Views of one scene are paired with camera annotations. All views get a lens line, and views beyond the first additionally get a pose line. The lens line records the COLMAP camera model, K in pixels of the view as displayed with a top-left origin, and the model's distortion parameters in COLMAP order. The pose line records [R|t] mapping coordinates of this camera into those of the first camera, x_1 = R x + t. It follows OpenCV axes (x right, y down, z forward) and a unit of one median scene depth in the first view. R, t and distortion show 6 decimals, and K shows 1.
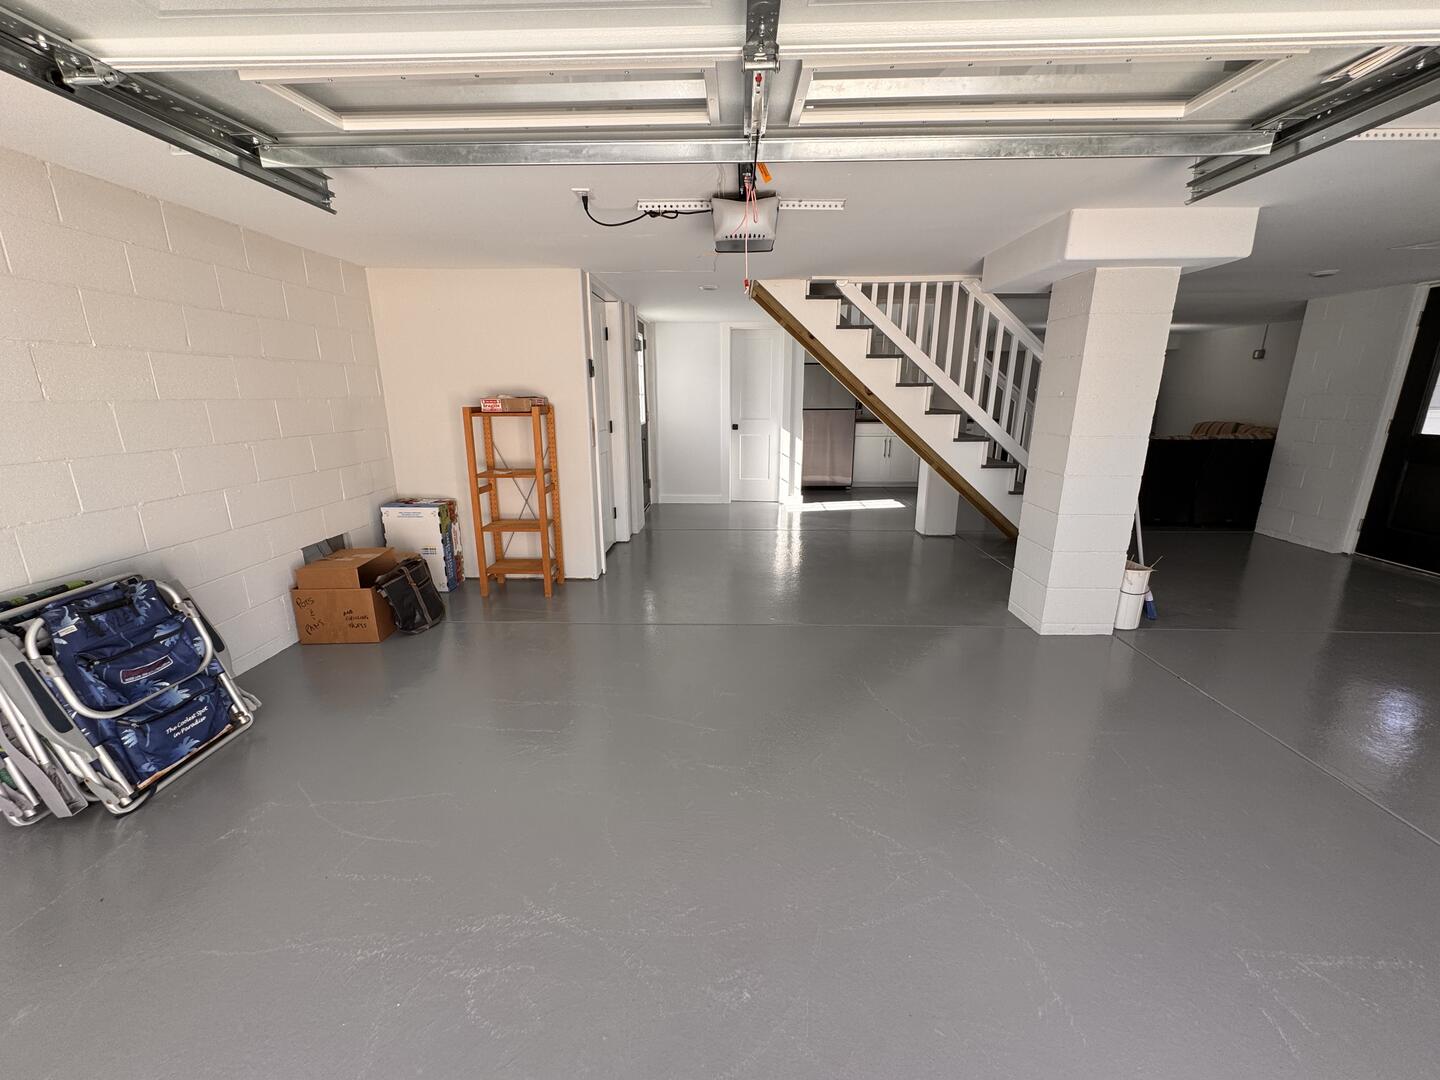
lens RADIAL K [[576.6, 0, 720.0], [0, 576.6, 540.0], [0, 0, 1]] dist [-0.001204, -0.000355]
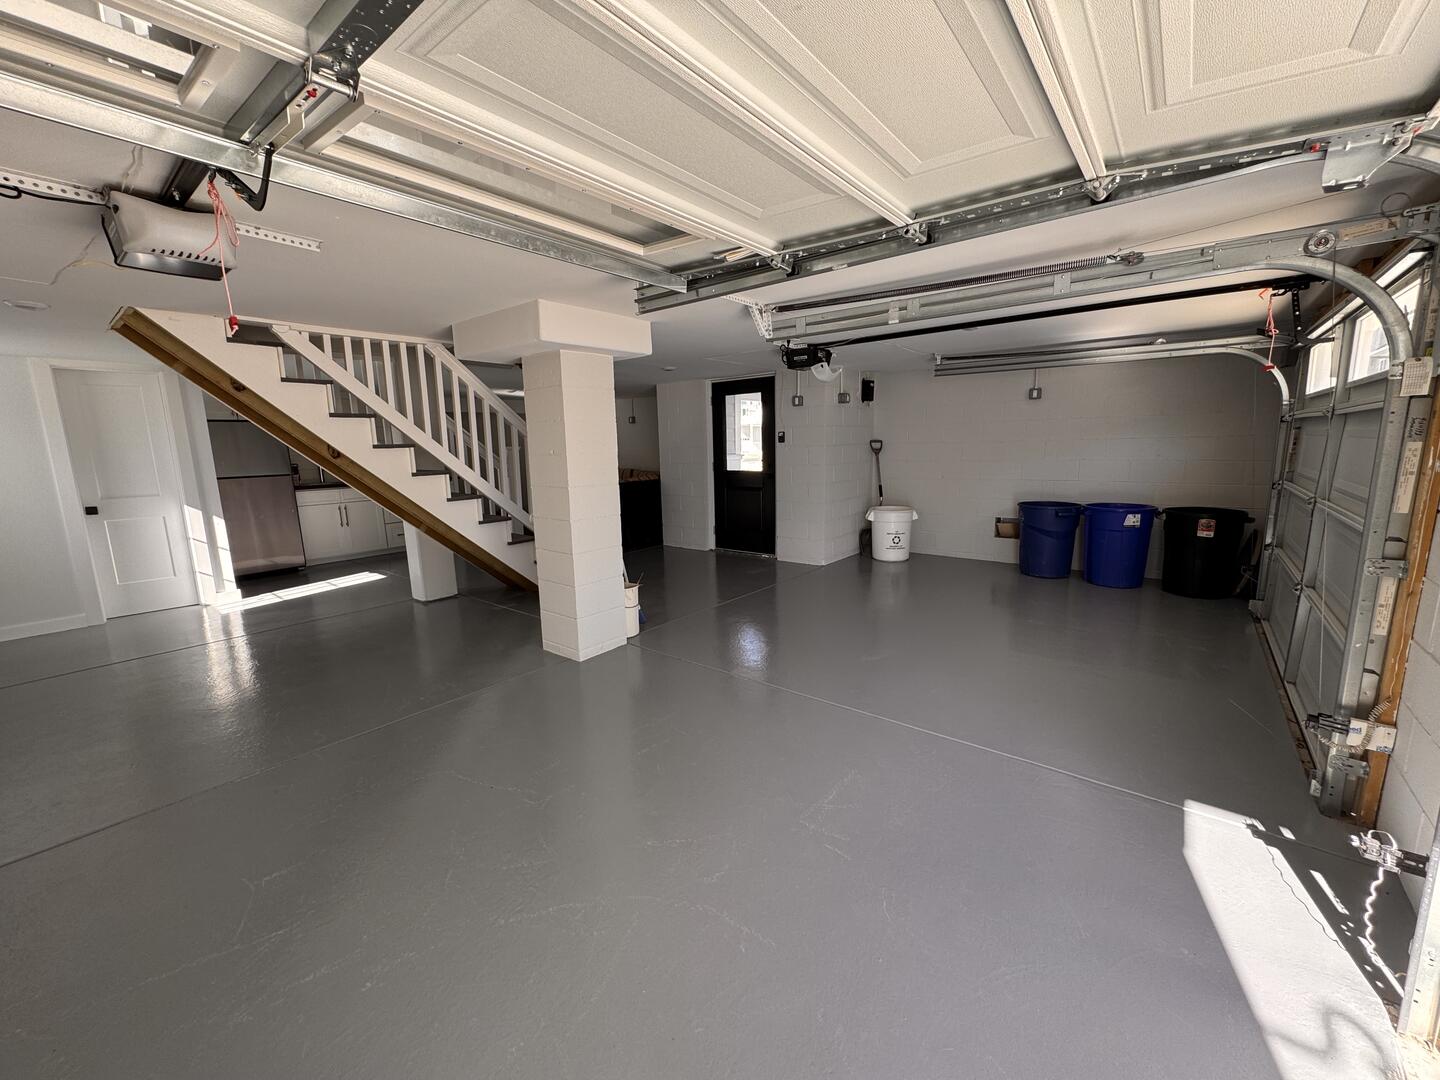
lens RADIAL K [[576.6, 0, 720.0], [0, 576.6, 540.0], [0, 0, 1]] dist [-0.001204, -0.000355]
pose [[0.601009, -0.143534, 0.786248, -0.106284], [0.218456, 0.975783, 0.011147, -0.016478], [-0.768807, 0.165061, 0.617811, 0.044262]]
